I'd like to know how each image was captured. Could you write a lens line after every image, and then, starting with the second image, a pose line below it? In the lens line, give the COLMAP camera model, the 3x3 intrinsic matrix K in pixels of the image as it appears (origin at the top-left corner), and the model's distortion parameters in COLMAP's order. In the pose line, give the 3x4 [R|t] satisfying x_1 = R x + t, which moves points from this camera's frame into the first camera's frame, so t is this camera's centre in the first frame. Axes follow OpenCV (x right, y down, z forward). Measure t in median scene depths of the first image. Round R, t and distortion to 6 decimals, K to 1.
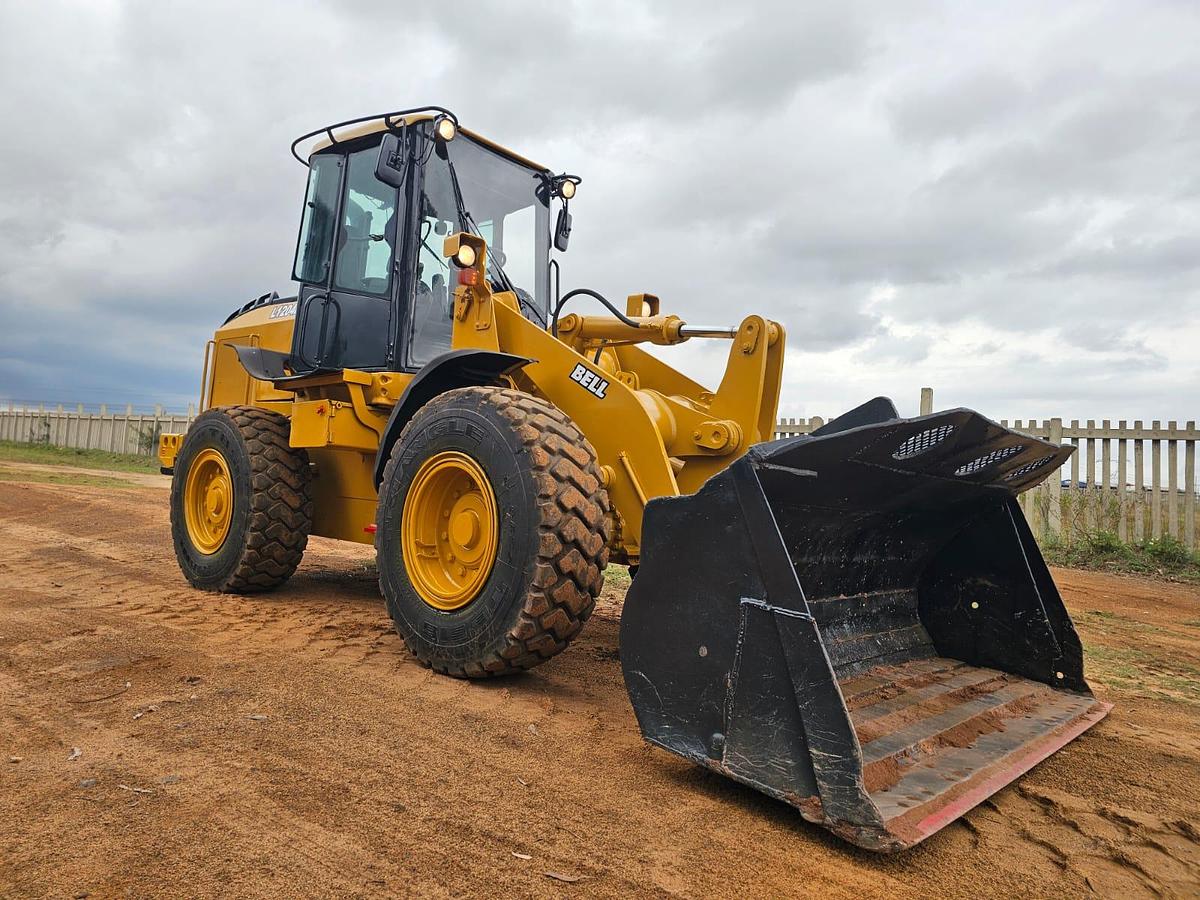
lens RADIAL K [[798.4, 0, 595.2], [0, 798.4, 437.9], [0, 0, 1]] dist [0.053387, -0.041288]
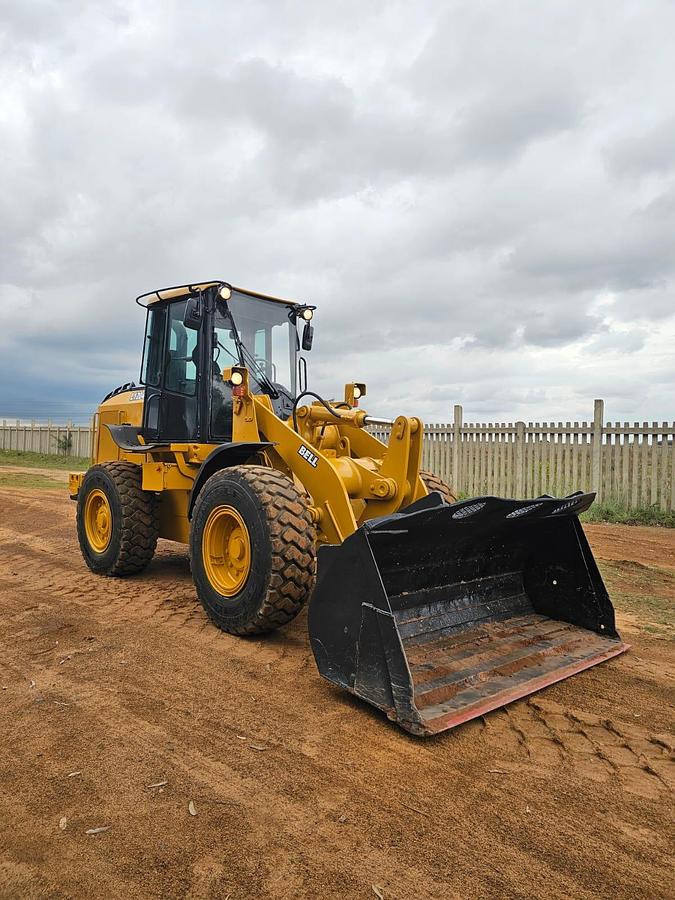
lens RADIAL K [[599.1, 0, 327.8], [0, 599.1, 440.4], [0, 0, 1]] dist [0.058302, -0.048372]
pose [[0.994668, -0.040464, -0.094855, 0.148710], [0.043424, 0.998626, 0.029350, -0.134144], [0.093537, -0.033312, 0.995058, -0.240489]]
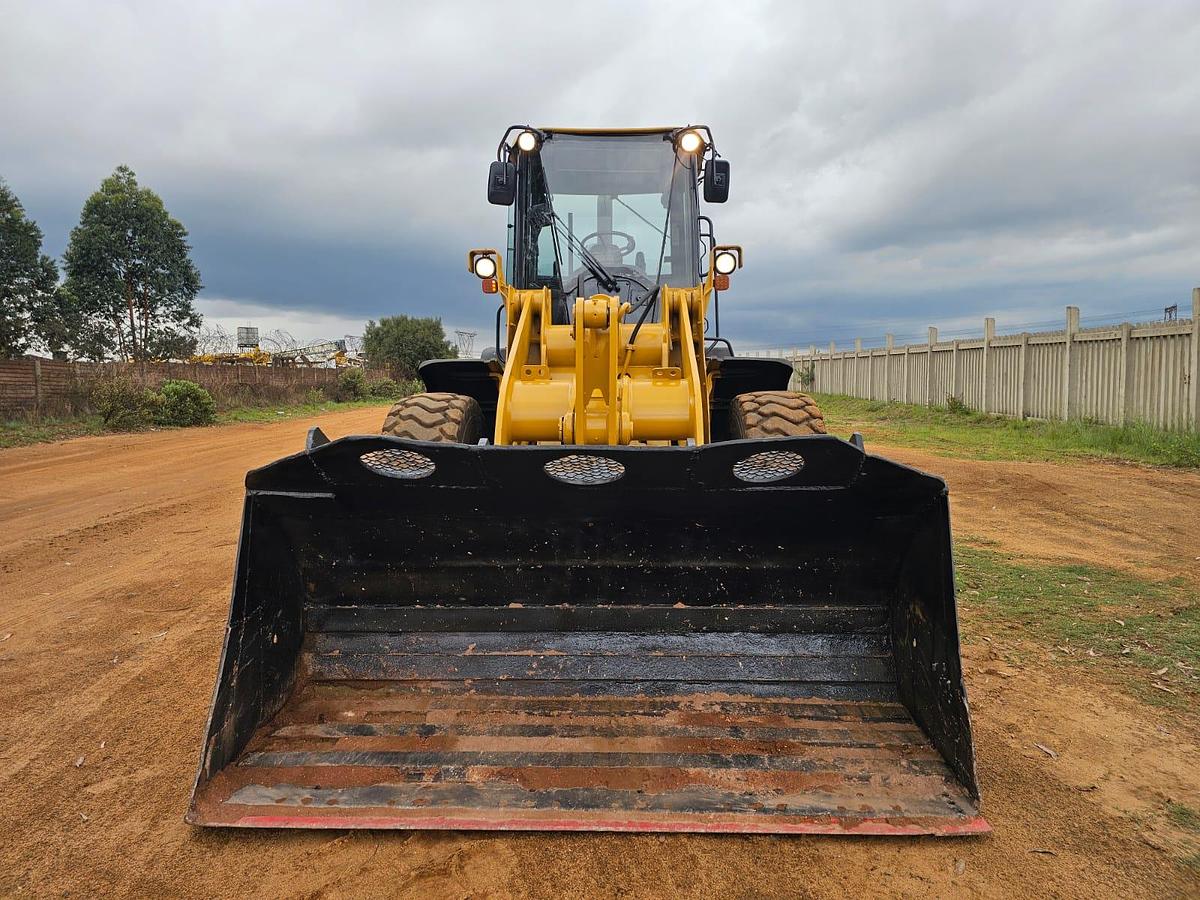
lens RADIAL K [[804.4, 0, 606.0], [0, 804.4, 439.7], [0, 0, 1]] dist [0.054068, -0.044585]
pose [[0.658580, -0.019022, -0.752270, 0.855087], [0.095212, 0.993753, 0.058226, -0.036779], [0.746463, -0.109972, 0.656277, 0.361530]]
